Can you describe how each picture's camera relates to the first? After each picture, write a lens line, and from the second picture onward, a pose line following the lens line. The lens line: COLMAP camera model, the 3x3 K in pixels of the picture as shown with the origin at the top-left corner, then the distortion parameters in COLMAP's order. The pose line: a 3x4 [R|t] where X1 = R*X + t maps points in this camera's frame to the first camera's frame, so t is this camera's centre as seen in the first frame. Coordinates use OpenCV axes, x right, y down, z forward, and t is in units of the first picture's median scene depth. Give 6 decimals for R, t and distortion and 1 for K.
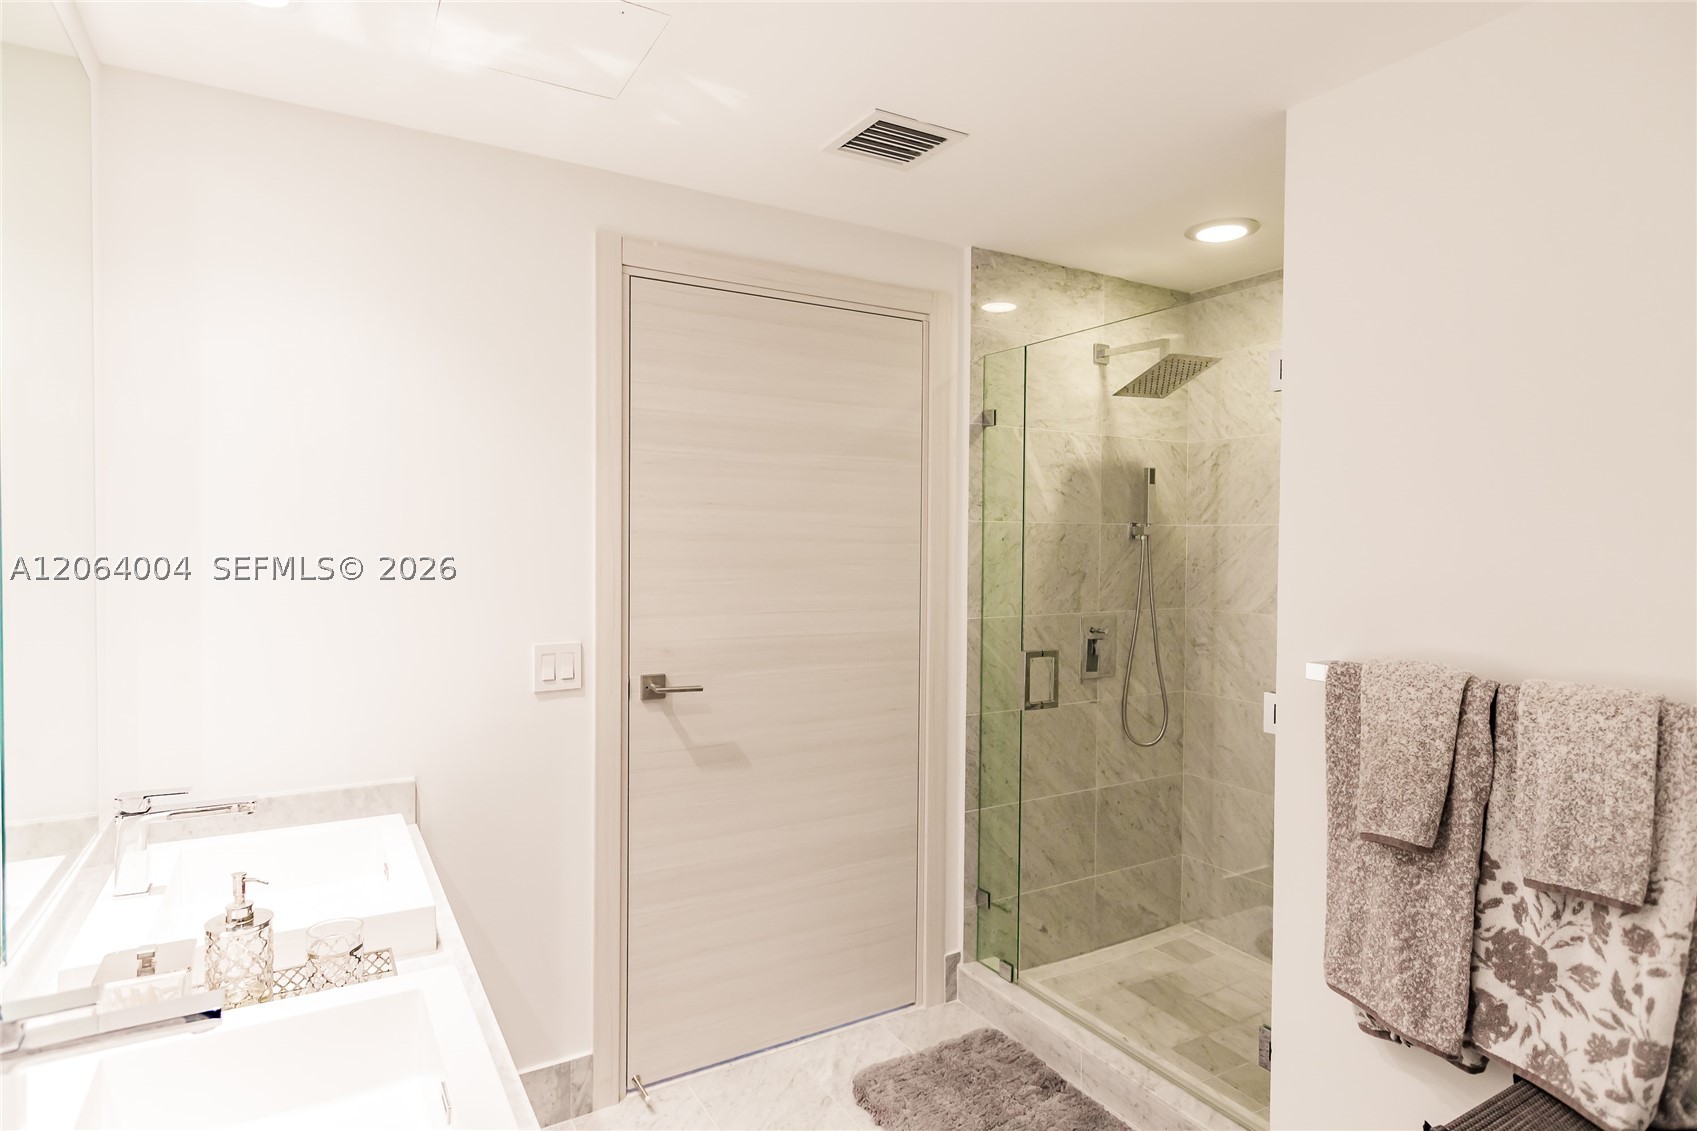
lens RADIAL K [[926.6, 0, 849.6], [0, 926.6, 555.5], [0, 0, 1]] dist [-0.002570, -0.001584]
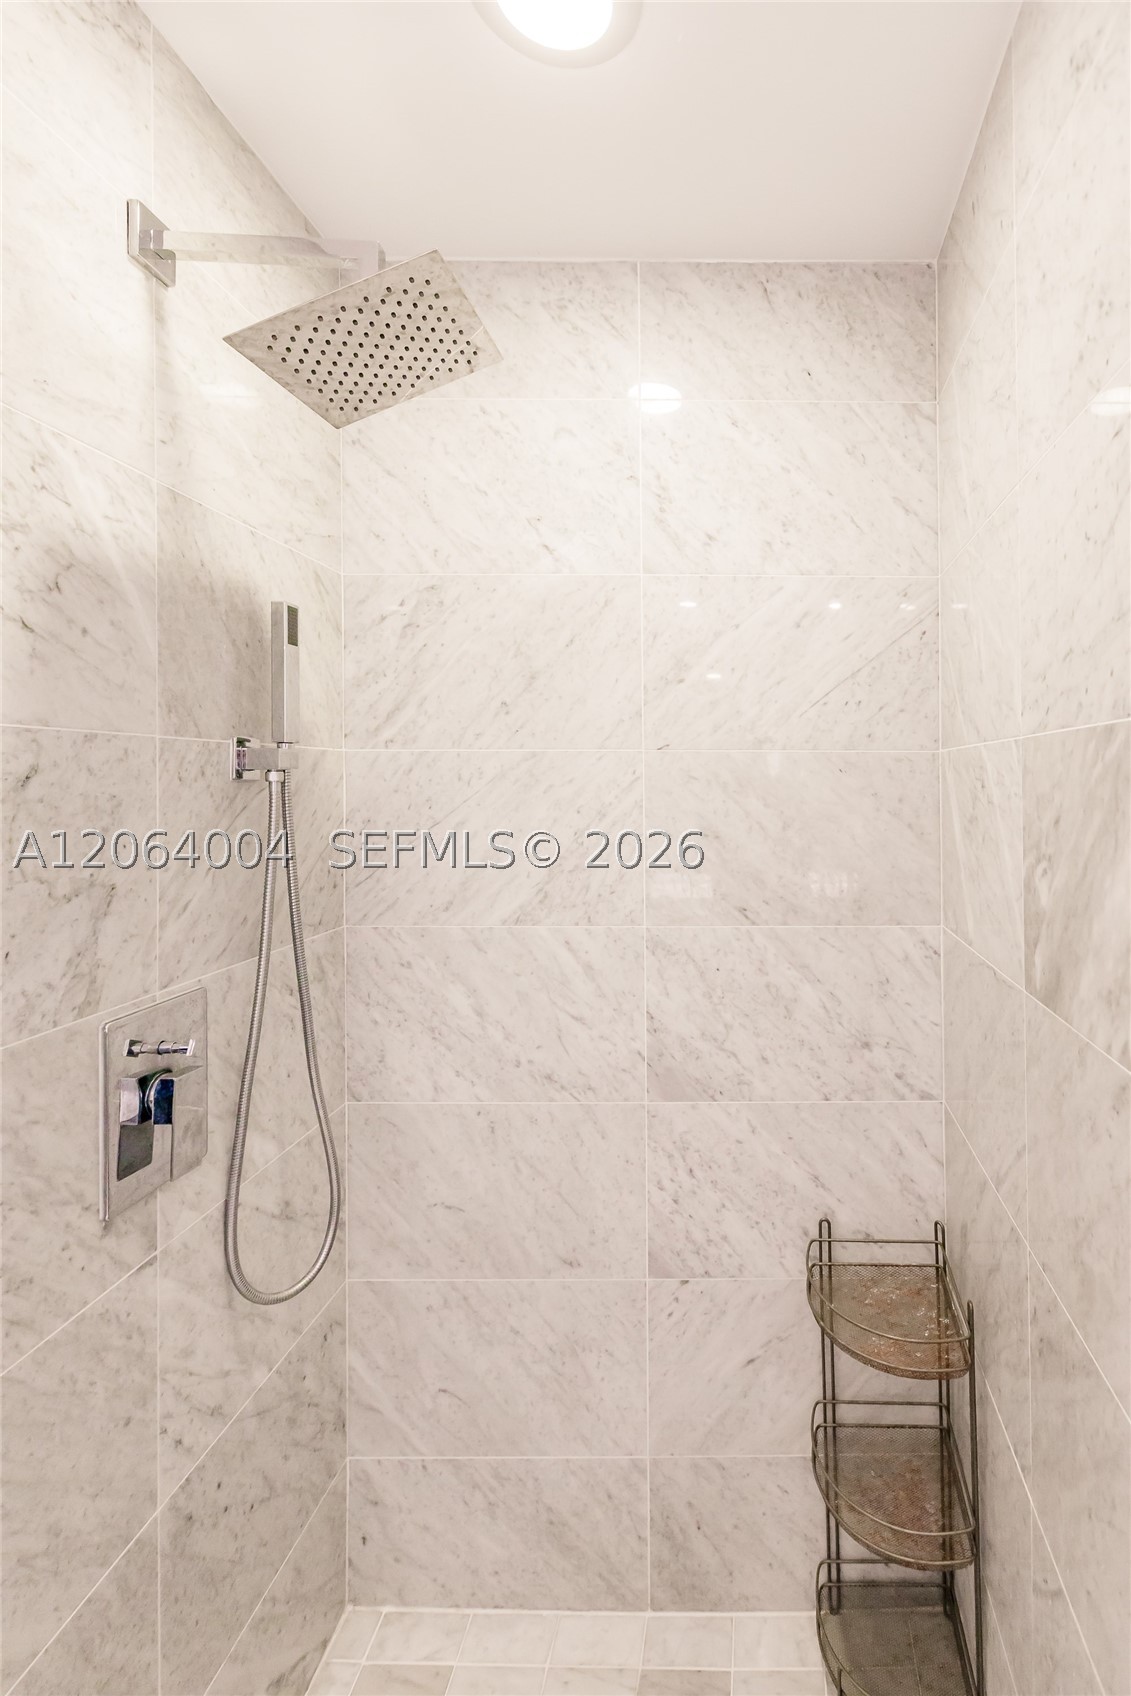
lens RADIAL K [[661.4, 0, 566.0], [0, 661.4, 783.6], [0, 0, 1]] dist [0.001824, -0.000035]
pose [[0.526274, -0.011245, 0.850241, 0.140656], [0.016860, 0.999854, 0.002788, -0.014724], [-0.850148, 0.012868, 0.526387, 0.740814]]
